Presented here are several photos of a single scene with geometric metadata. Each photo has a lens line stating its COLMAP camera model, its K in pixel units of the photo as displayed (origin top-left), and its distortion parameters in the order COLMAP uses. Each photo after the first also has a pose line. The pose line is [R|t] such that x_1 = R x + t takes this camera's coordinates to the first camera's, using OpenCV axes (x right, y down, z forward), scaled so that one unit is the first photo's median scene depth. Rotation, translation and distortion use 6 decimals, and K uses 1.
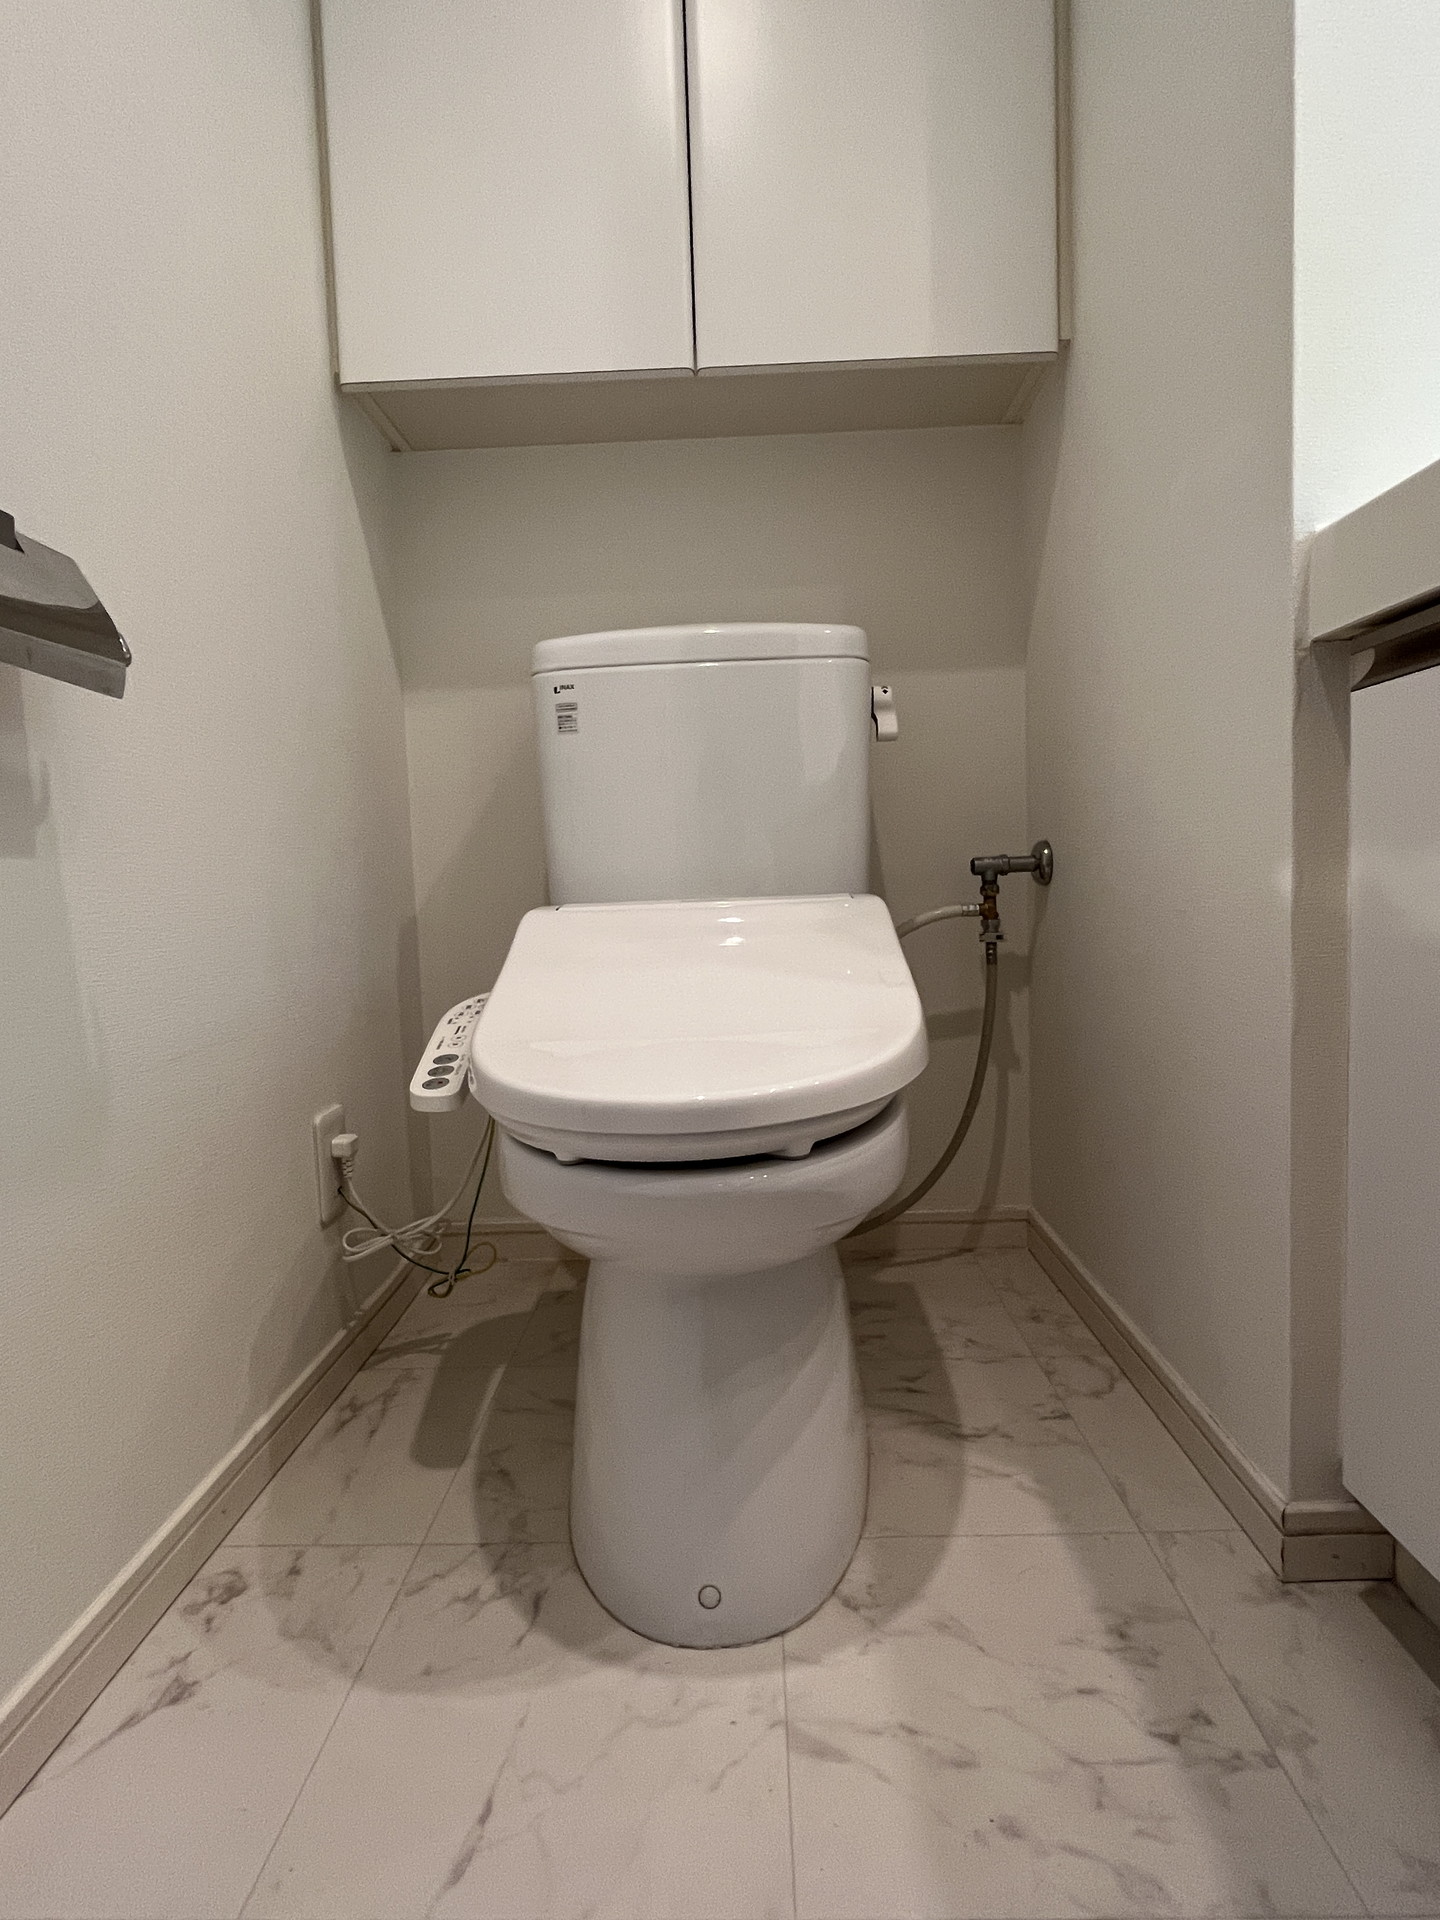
lens RADIAL K [[977.6, 0, 721.4], [0, 977.6, 959.4], [0, 0, 1]] dist [-0.002246, -0.002506]
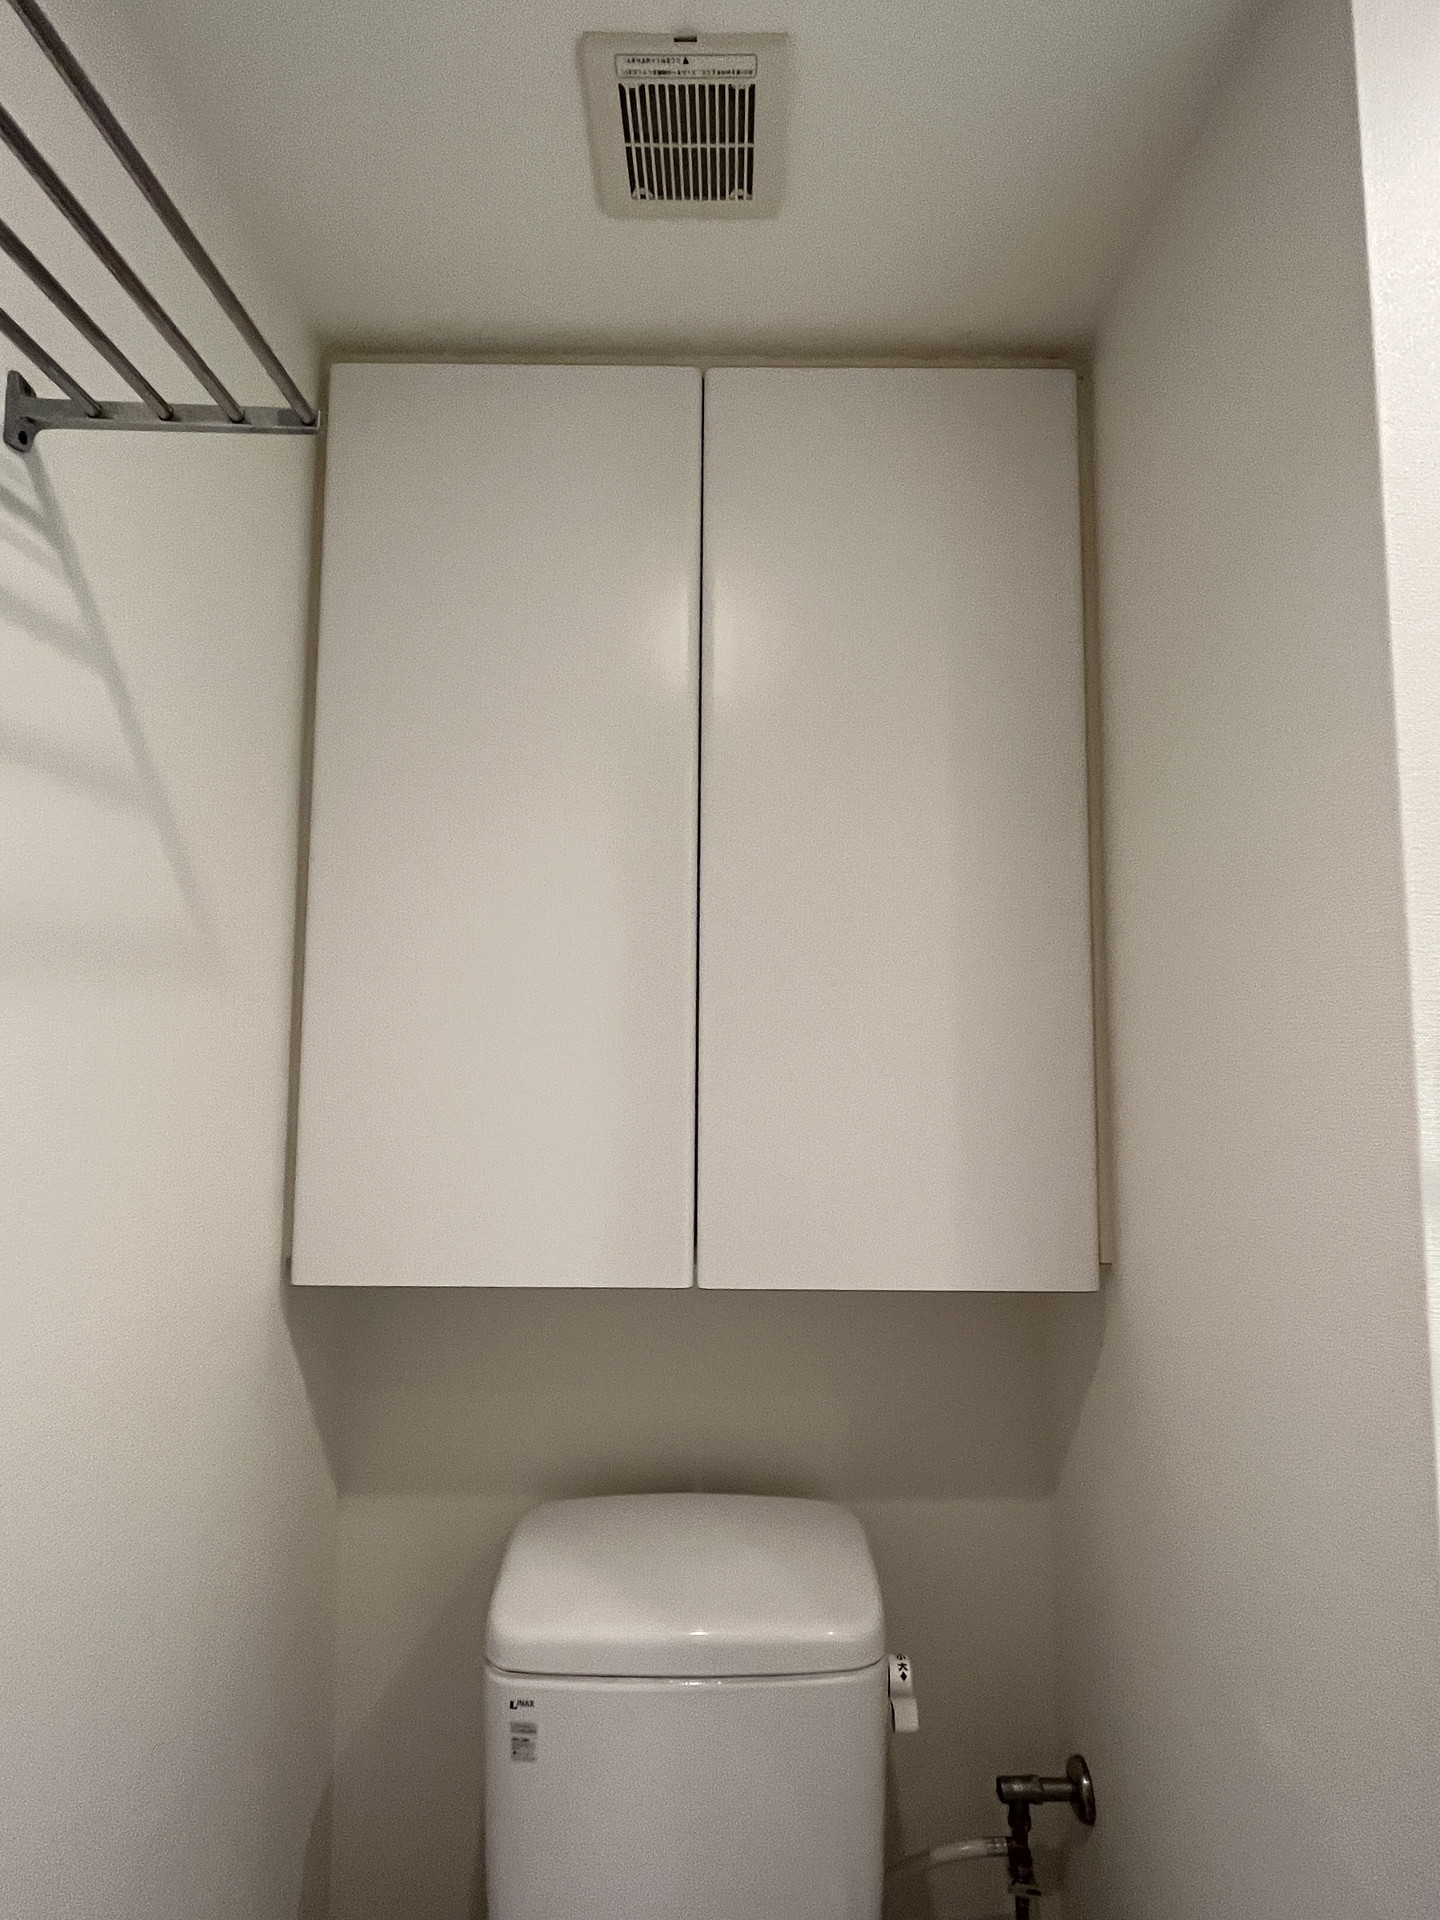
lens RADIAL K [[977.6, 0, 722.6], [0, 977.6, 958.4], [0, 0, 1]] dist [-0.002246, -0.002506]
pose [[0.998884, 0.039731, 0.025531, -0.035533], [-0.035270, 0.987094, -0.156208, -0.749379], [-0.031408, 0.155133, 0.987394, 0.074161]]
